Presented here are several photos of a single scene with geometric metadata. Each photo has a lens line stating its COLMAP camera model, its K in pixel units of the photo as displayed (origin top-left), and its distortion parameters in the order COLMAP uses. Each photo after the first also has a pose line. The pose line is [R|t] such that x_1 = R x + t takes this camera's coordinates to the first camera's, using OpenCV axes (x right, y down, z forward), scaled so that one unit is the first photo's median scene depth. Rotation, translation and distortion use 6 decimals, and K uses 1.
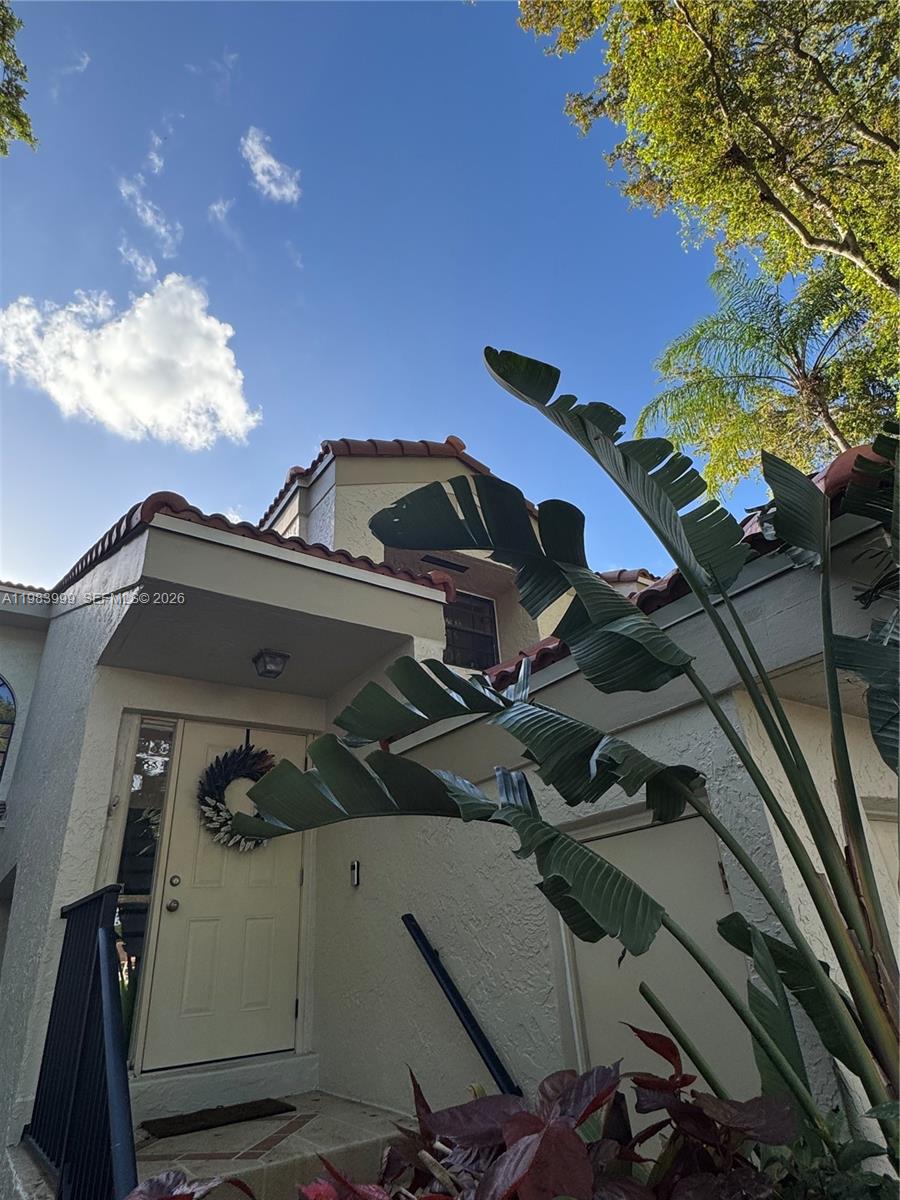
lens RADIAL K [[676.8, 0, 450.0], [0, 676.8, 600.0], [0, 0, 1]] dist [-0.002757, -0.000792]
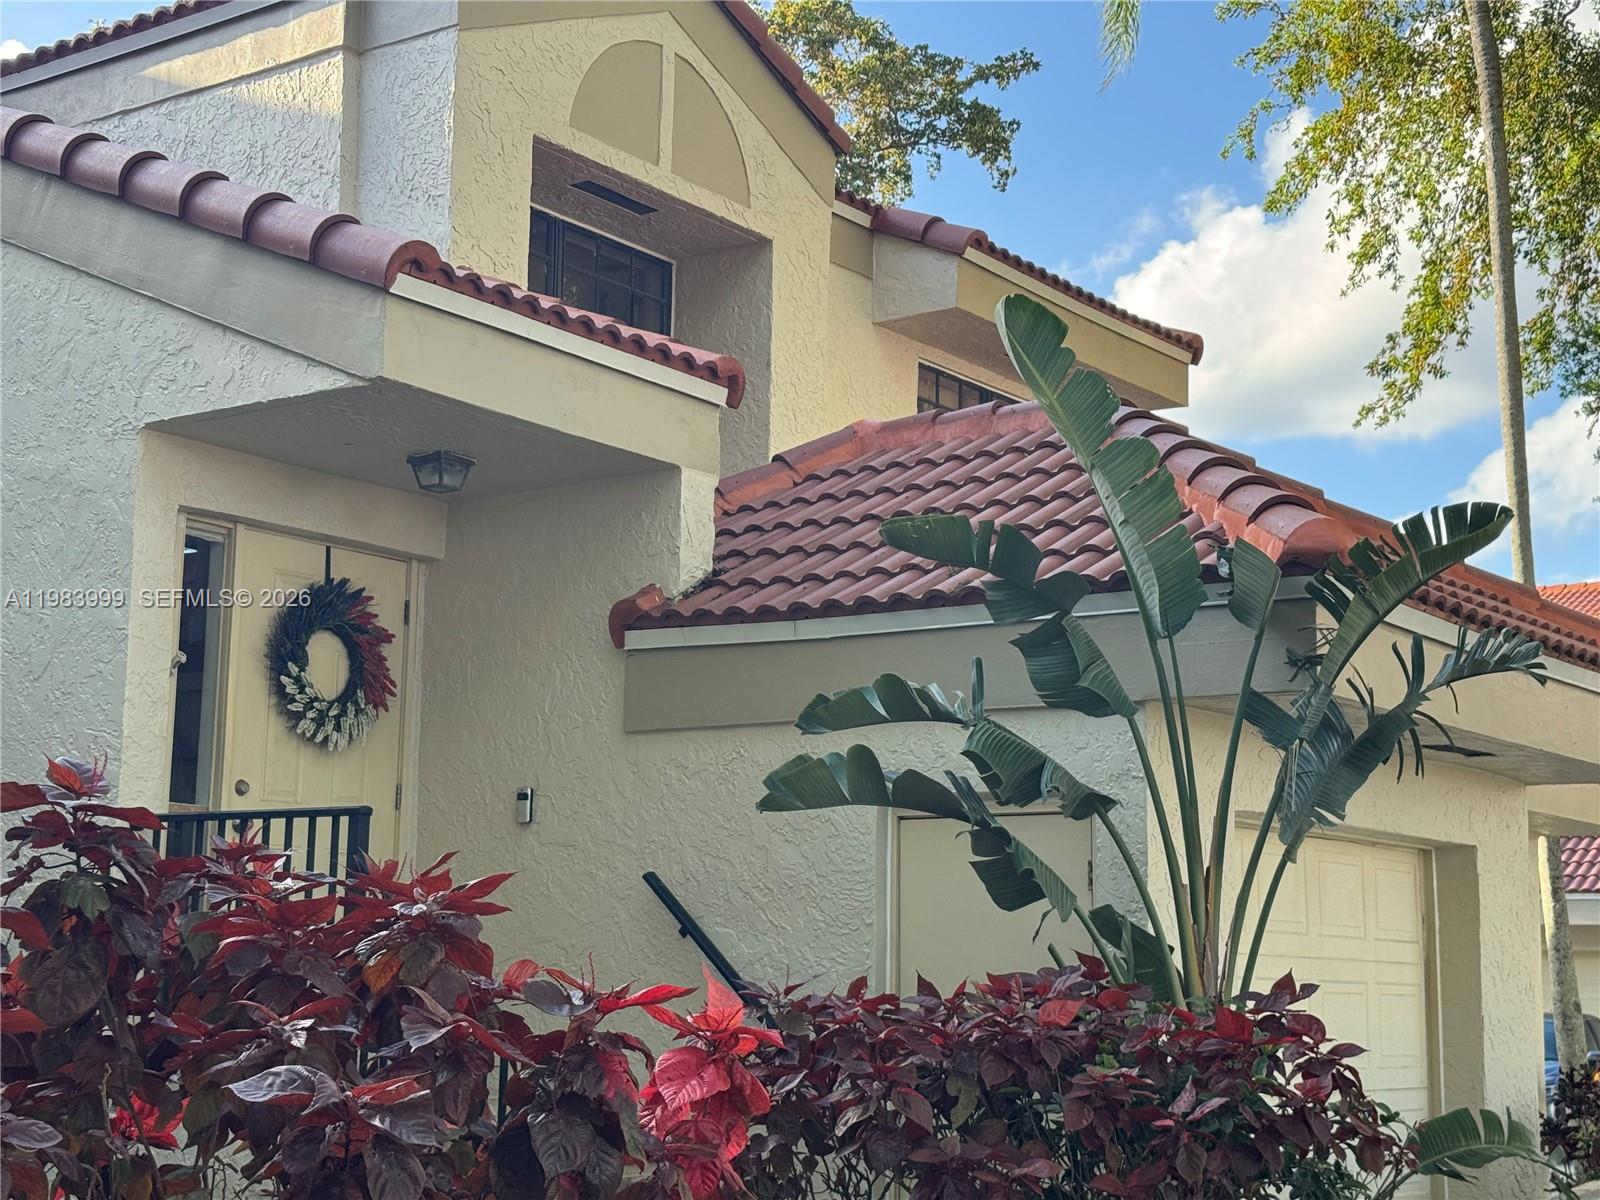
lens RADIAL K [[2346.6, 0, 741.0], [0, 2346.6, 600.8], [0, 0, 1]] dist [0.225358, 0.003356]
pose [[0.947308, 0.129963, 0.292776, -0.635992], [-0.213603, 0.937411, 0.275018, -0.449996], [-0.238710, -0.323064, 0.915777, -1.066870]]
